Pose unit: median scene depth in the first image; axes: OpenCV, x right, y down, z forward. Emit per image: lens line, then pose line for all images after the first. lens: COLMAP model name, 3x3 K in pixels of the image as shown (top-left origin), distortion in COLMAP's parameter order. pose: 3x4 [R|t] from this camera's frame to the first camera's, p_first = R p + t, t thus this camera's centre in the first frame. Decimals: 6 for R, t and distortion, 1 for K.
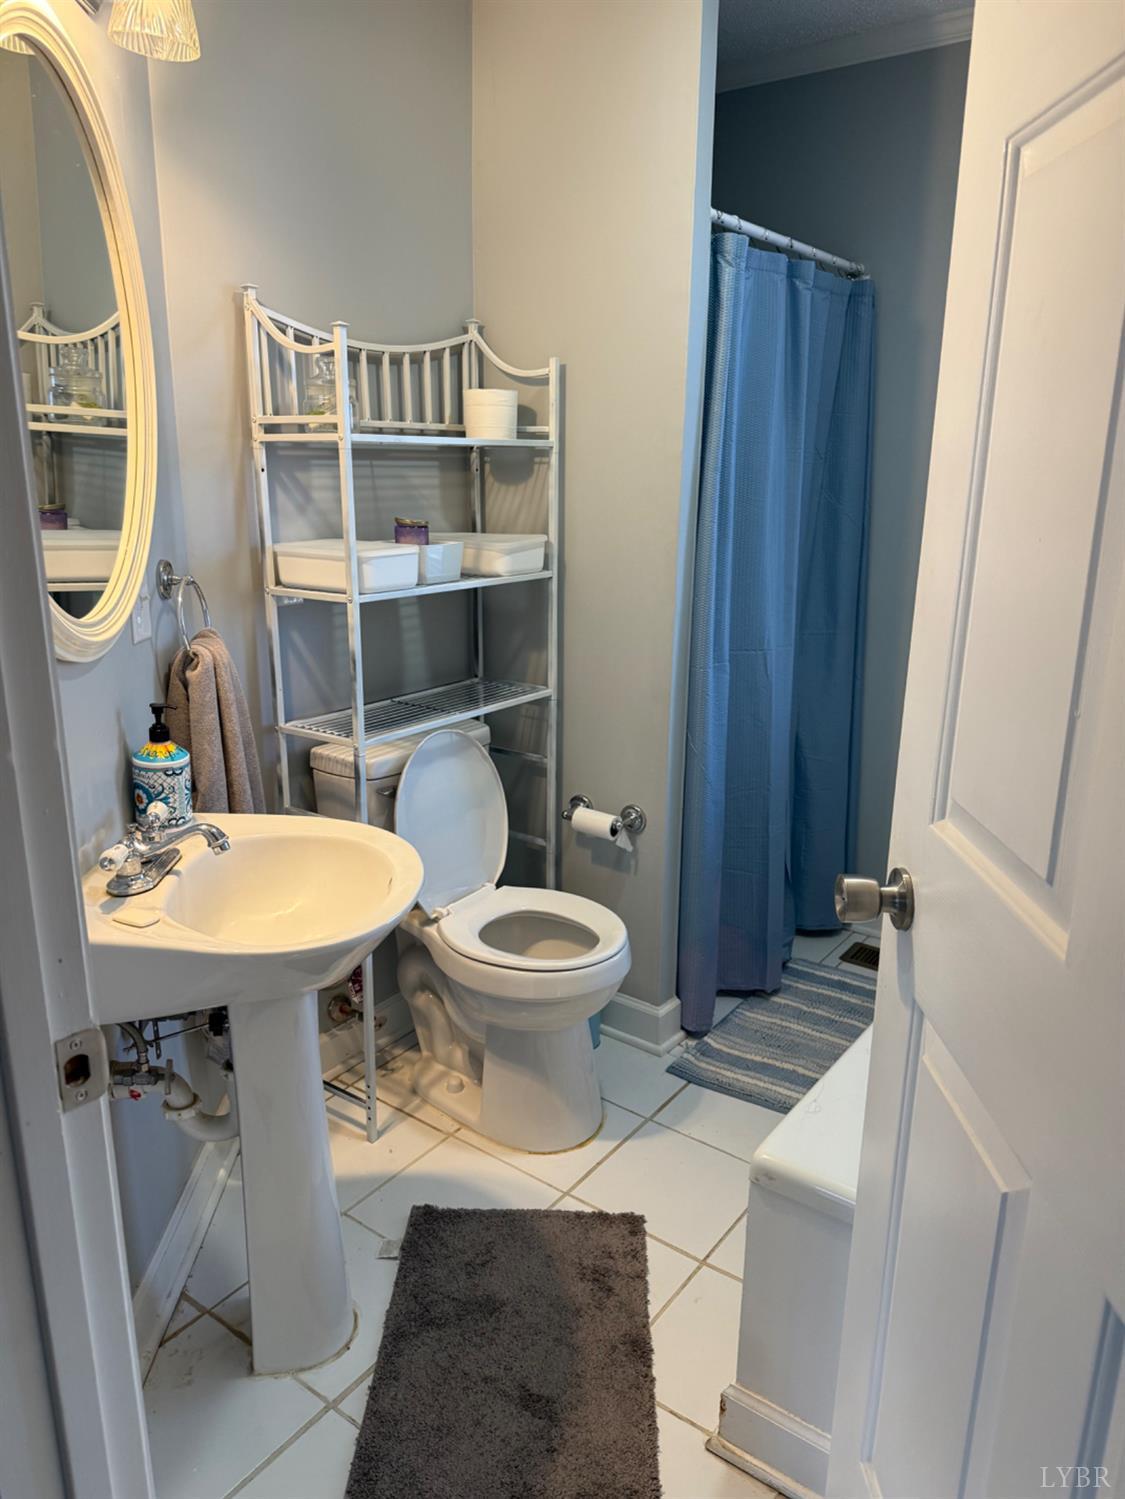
lens RADIAL K [[1064.4, 0, 558.8], [0, 1064.4, 750.9], [0, 0, 1]] dist [0.053245, -0.056482]
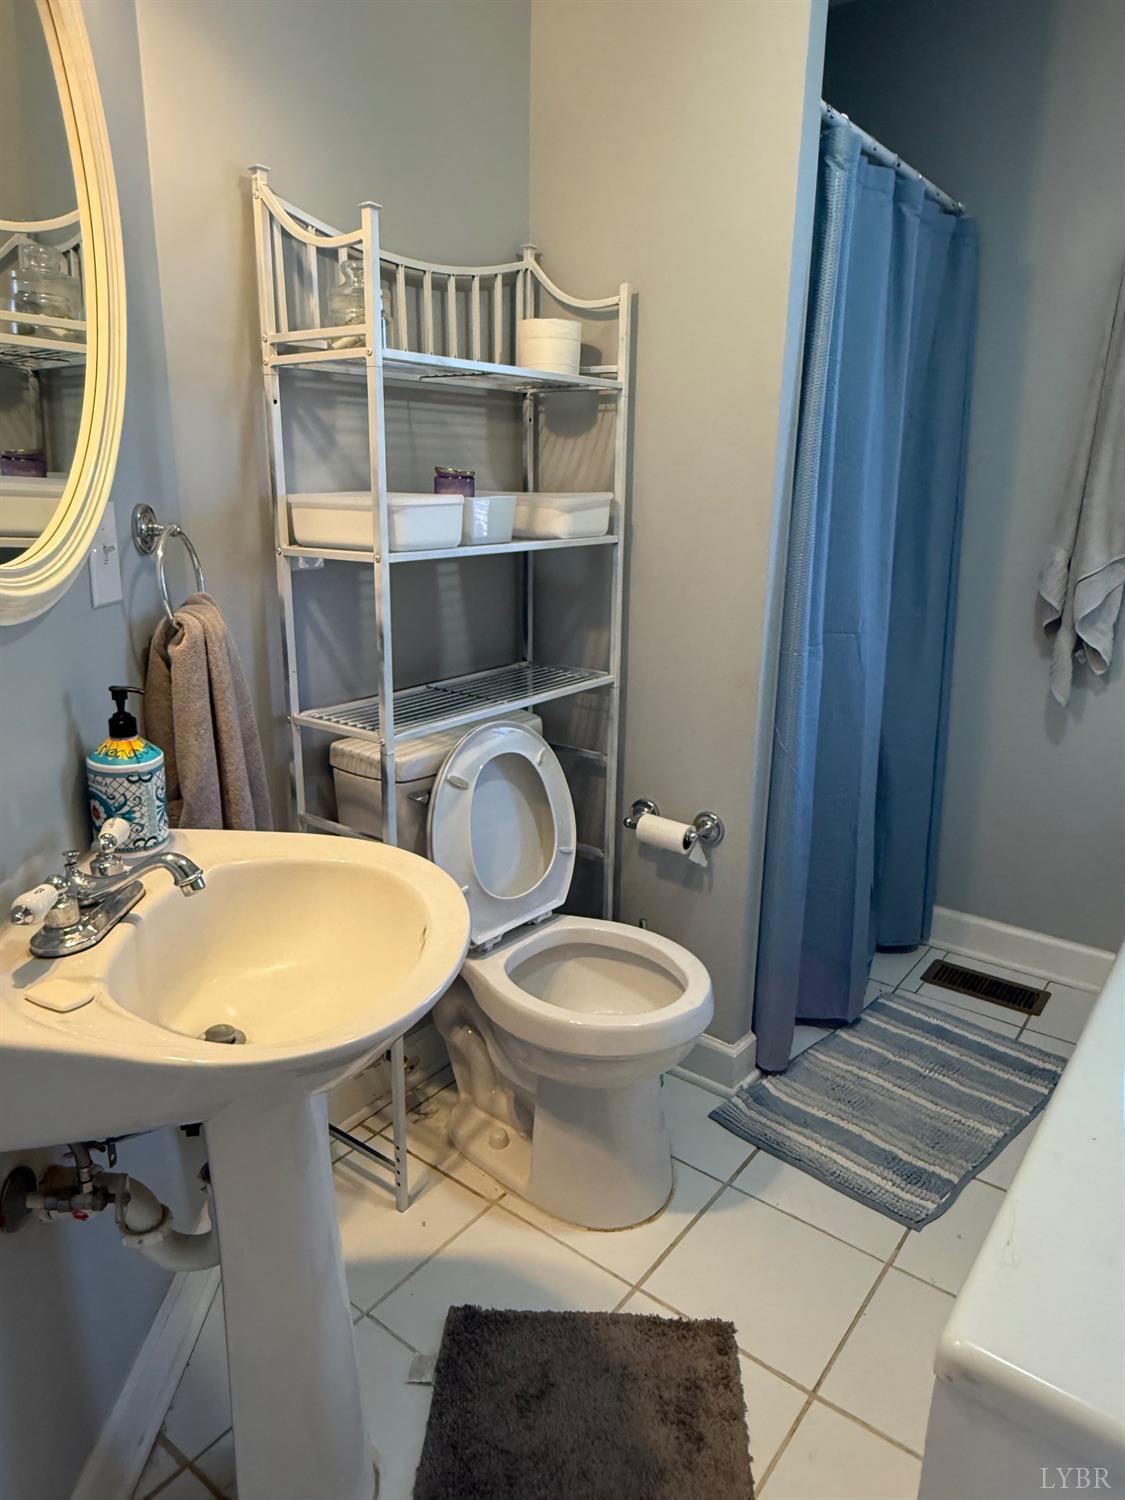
lens RADIAL K [[971.4, 0, 561.4], [0, 971.4, 741.2], [0, 0, 1]] dist [-0.014574, 0.006162]
pose [[0.999797, 0.011030, -0.016857, -0.039752], [-0.010949, 0.999928, 0.004846, -0.009301], [0.016909, -0.004661, 0.999846, 0.244123]]
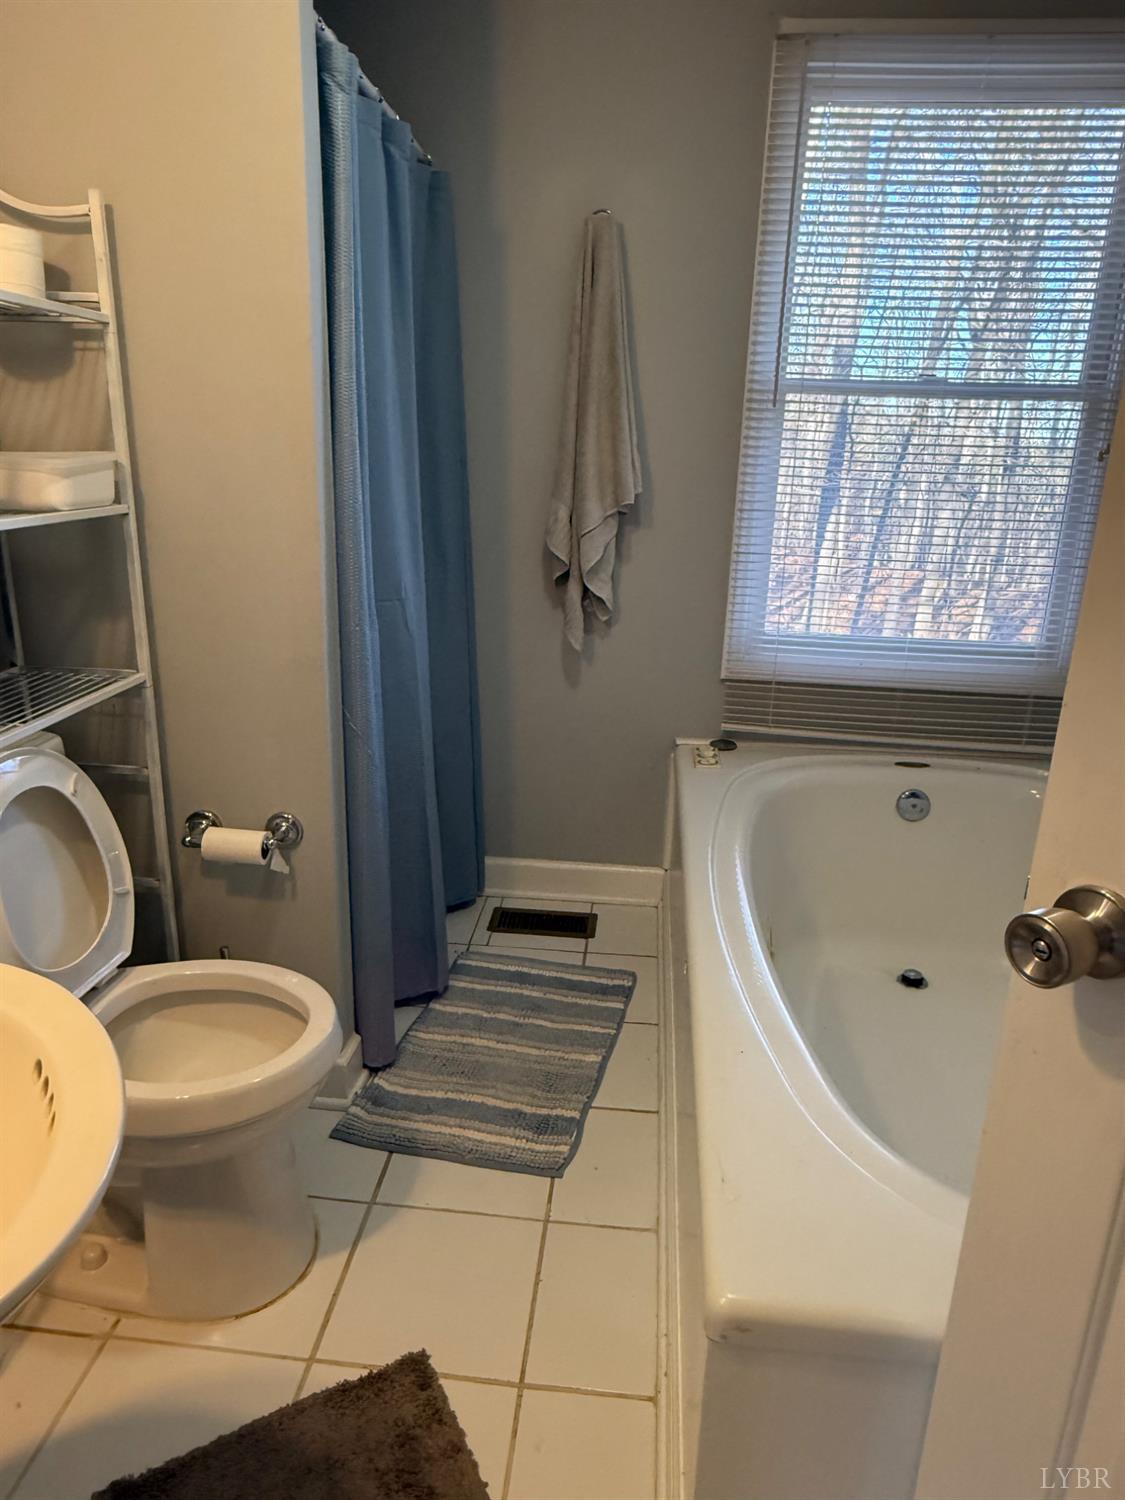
lens RADIAL K [[971.4, 0, 556.9], [0, 971.4, 743.4], [0, 0, 1]] dist [-0.014574, 0.006162]
pose [[0.857299, -0.137936, 0.495997, -0.110580], [0.115366, 0.990409, 0.076028, -0.031541], [-0.501727, -0.007958, 0.864990, 0.331432]]
